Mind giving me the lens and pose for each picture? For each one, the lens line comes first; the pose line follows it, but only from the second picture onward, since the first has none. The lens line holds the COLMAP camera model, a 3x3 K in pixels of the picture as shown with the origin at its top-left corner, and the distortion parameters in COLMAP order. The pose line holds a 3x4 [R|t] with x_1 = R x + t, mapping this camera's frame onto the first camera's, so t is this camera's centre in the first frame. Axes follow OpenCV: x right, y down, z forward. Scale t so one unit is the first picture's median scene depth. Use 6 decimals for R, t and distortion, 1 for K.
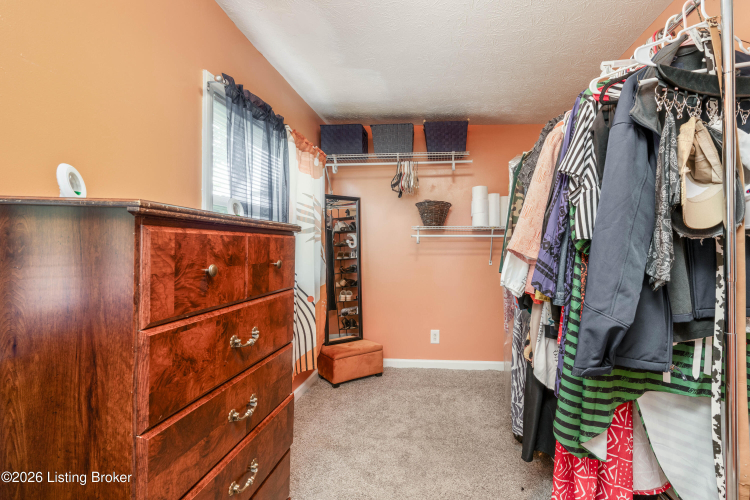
lens RADIAL K [[347.9, 0, 376.0], [0, 347.9, 247.6], [0, 0, 1]] dist [-0.001603, -0.000756]
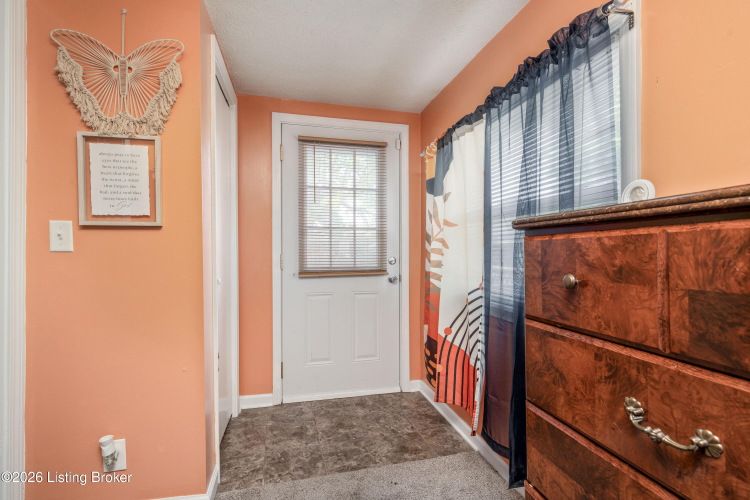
lens RADIAL K [[347.9, 0, 375.2], [0, 347.9, 251.1], [0, 0, 1]] dist [-0.001603, -0.000756]
pose [[-0.915420, -0.012575, -0.402304, 0.294031], [-0.010666, 0.999919, -0.006985, 0.003505], [0.402359, -0.002103, -0.915480, 1.585104]]
